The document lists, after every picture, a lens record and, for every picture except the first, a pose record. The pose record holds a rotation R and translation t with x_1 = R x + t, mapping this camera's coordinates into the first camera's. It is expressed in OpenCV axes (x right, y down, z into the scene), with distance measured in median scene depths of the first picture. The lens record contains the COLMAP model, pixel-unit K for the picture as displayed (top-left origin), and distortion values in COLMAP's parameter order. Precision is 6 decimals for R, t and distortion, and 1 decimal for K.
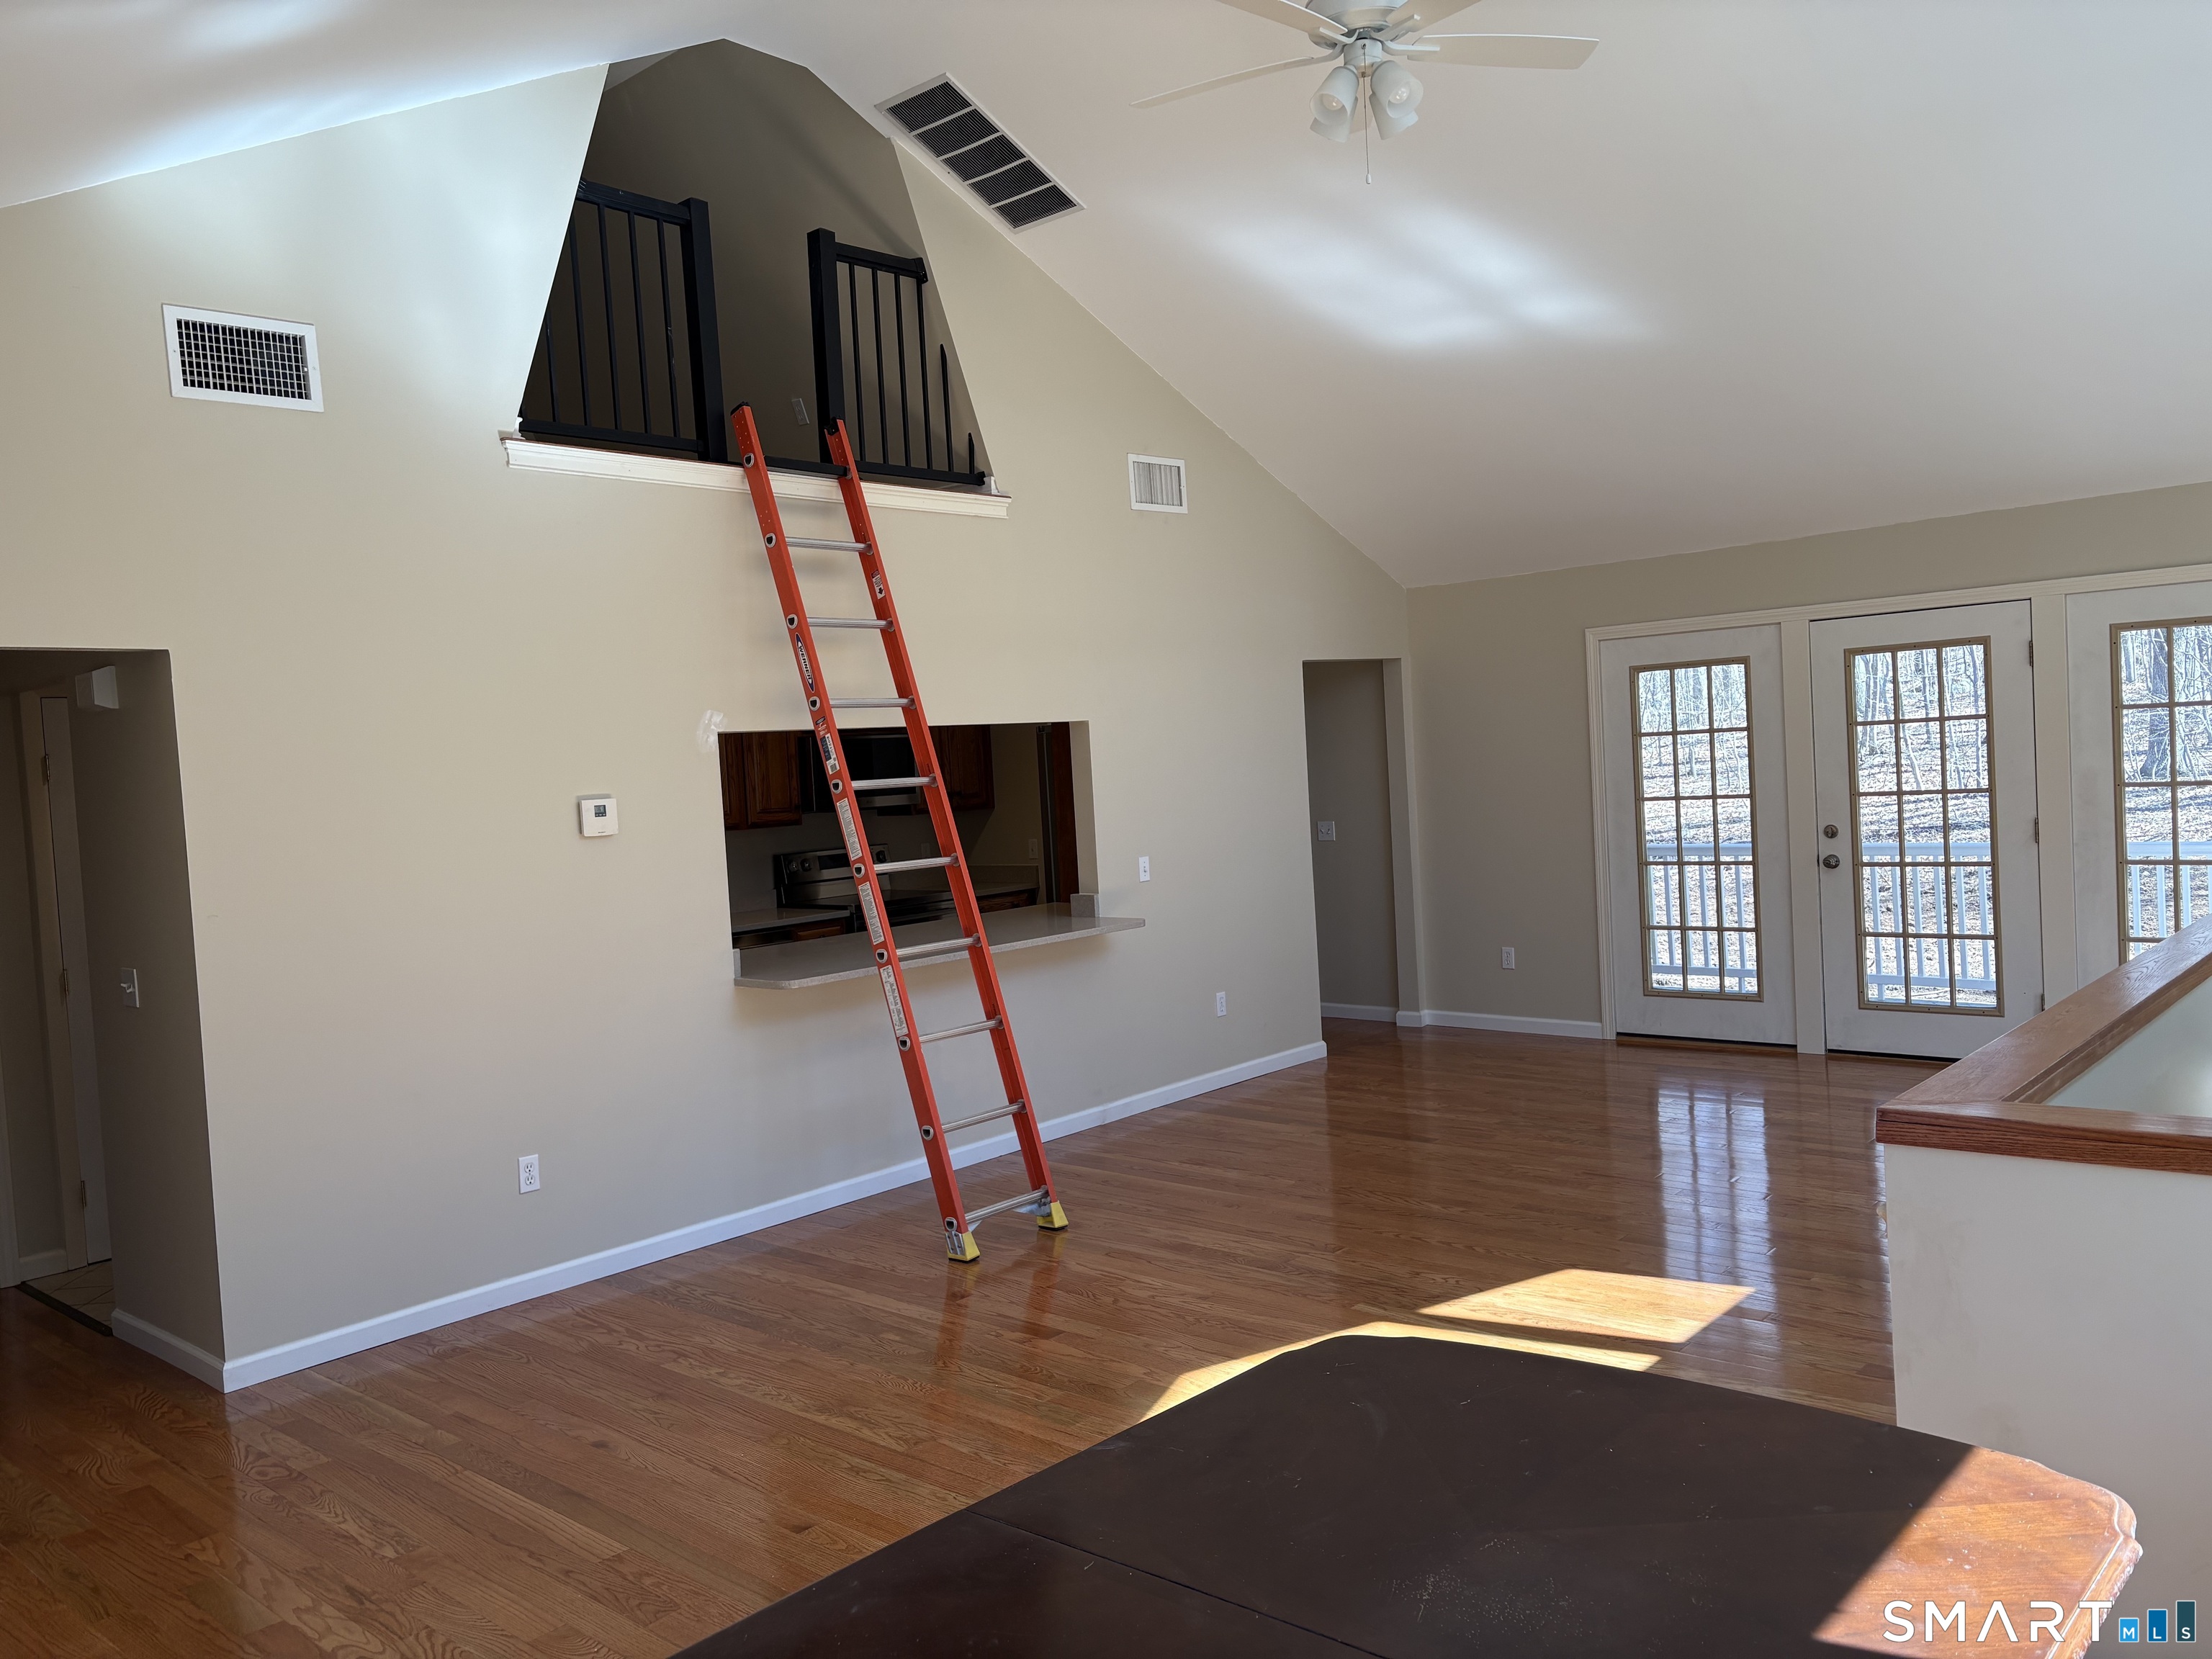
lens RADIAL K [[1657.4, 0, 1106.0], [0, 1657.4, 829.5], [0, 0, 1]] dist [-0.003781, -0.001456]
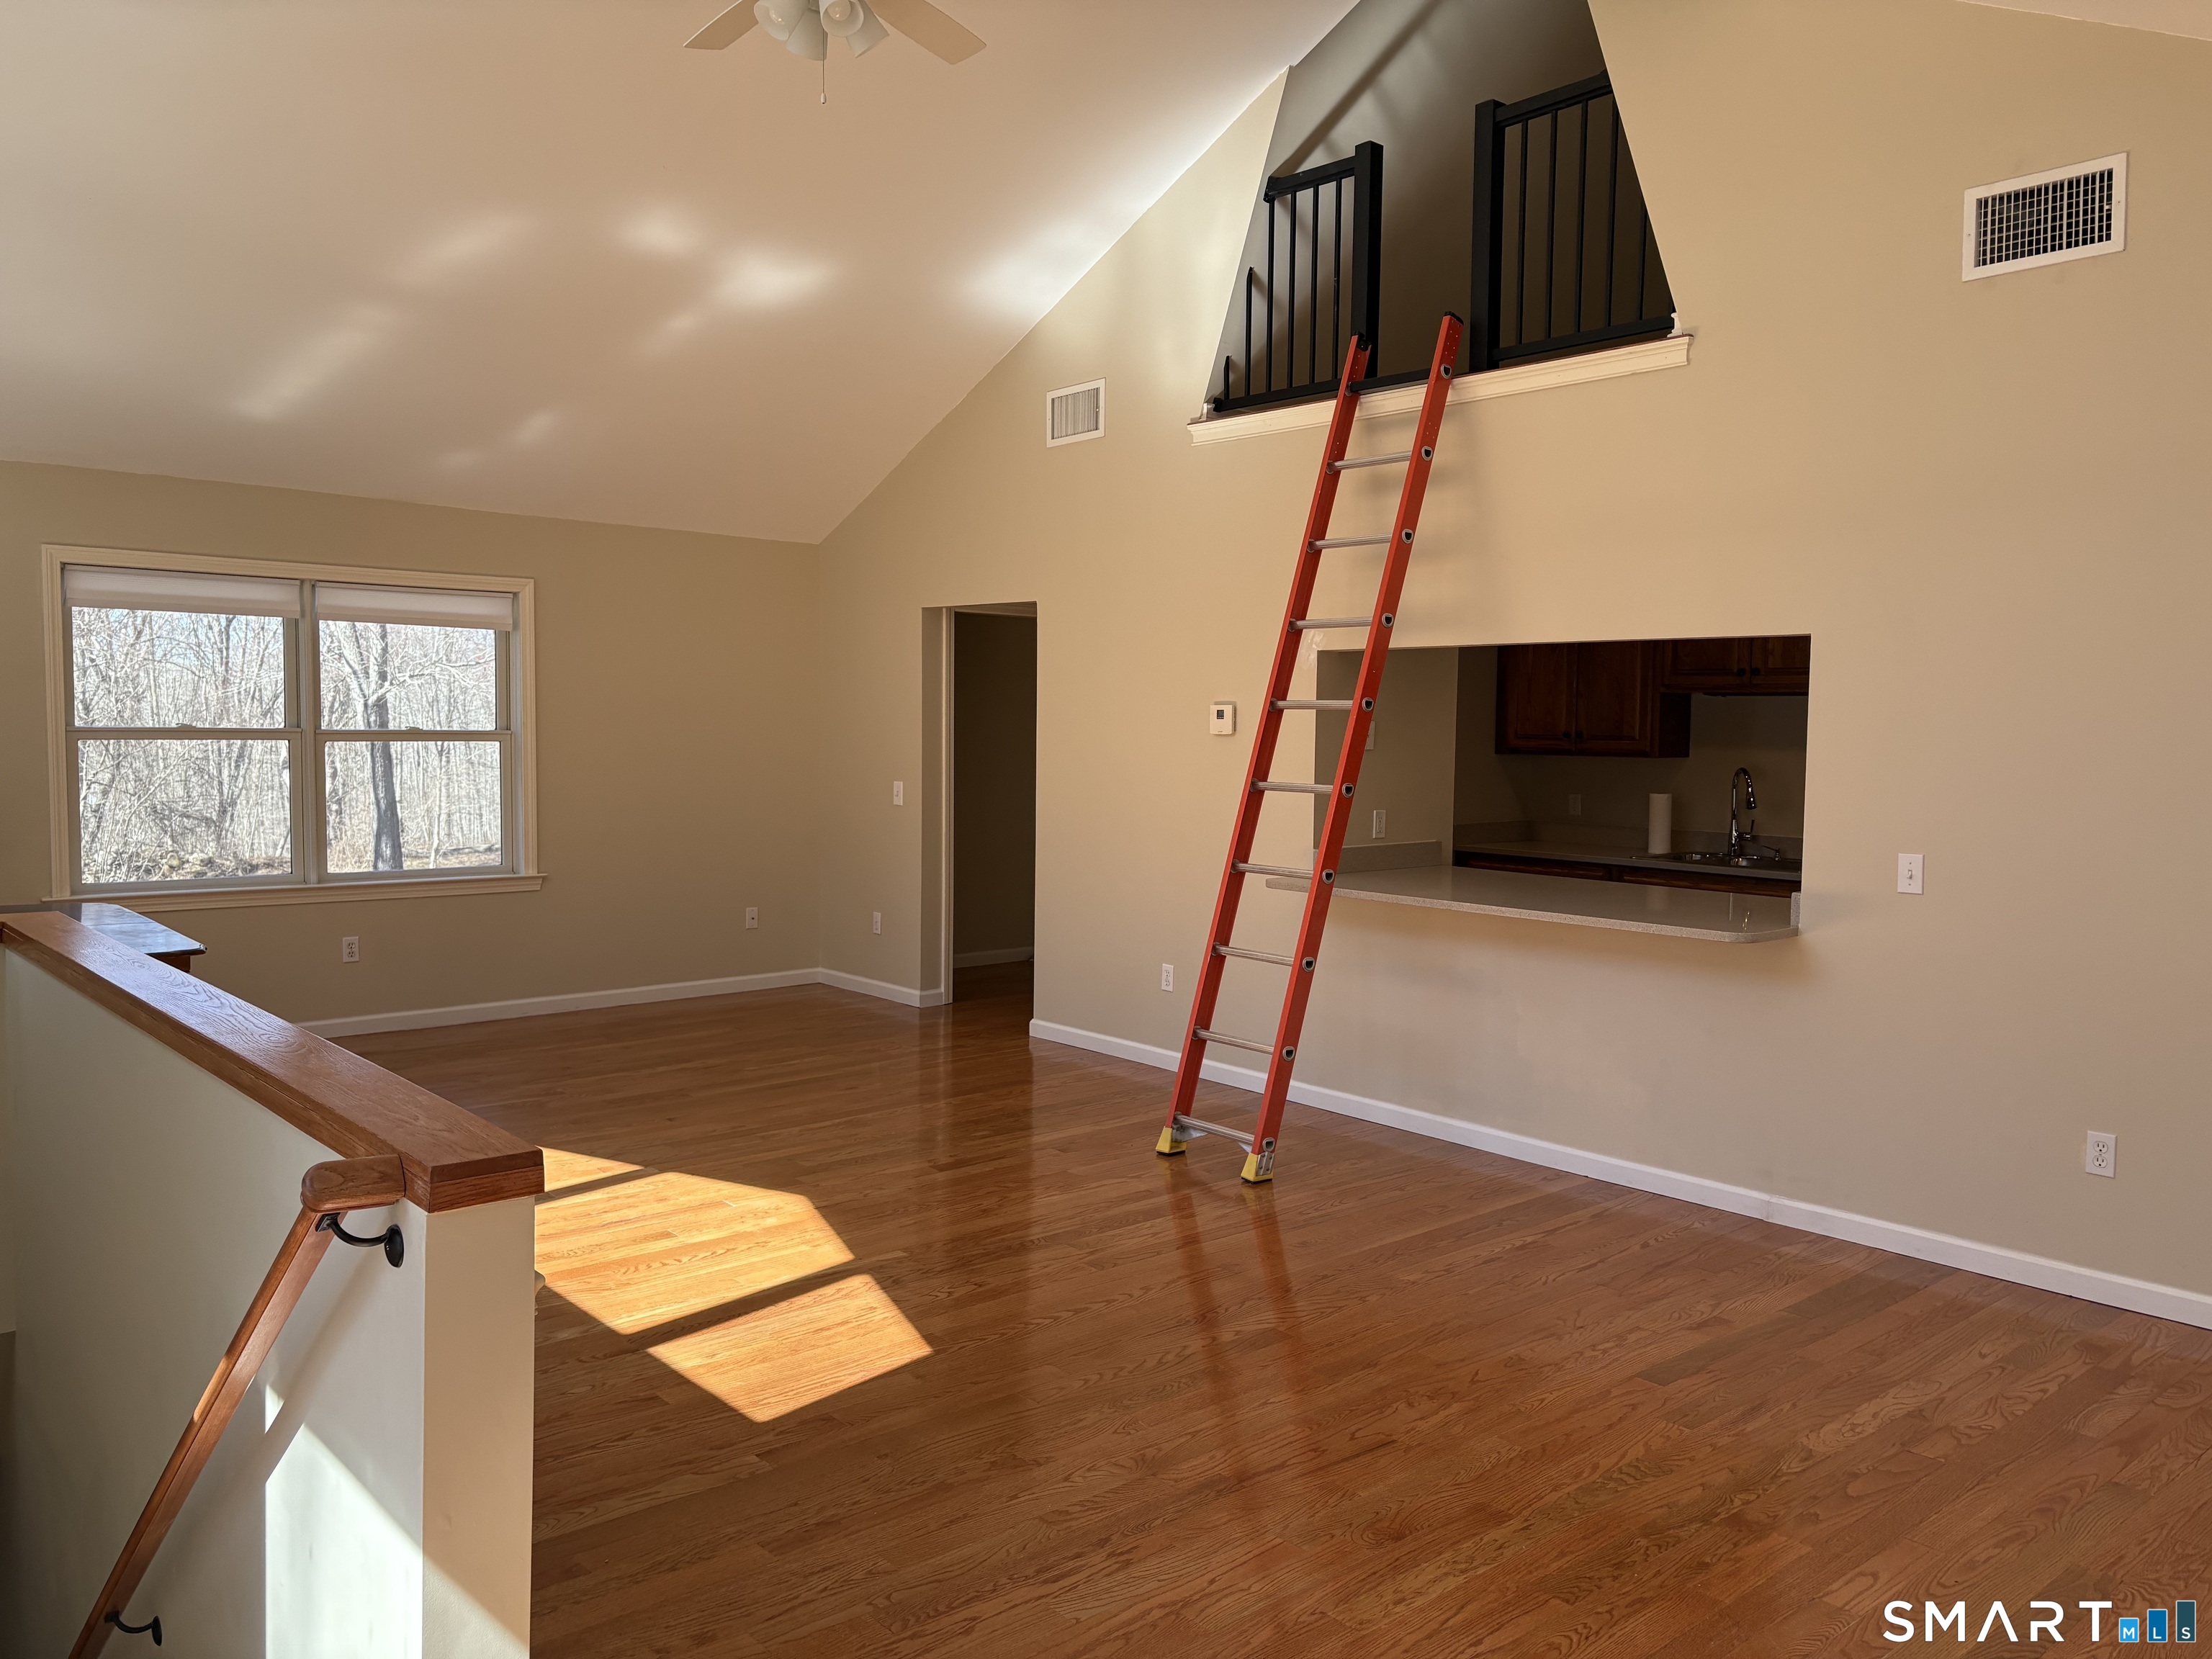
lens RADIAL K [[1745.1, 0, 1106.0], [0, 1745.1, 829.5], [0, 0, 1]] dist [-0.004217, -0.000423]
pose [[-0.157675, 0.130740, -0.978798, 0.938437], [-0.032601, 0.989967, 0.137484, -0.096401], [0.986953, 0.053588, -0.151830, 1.050496]]
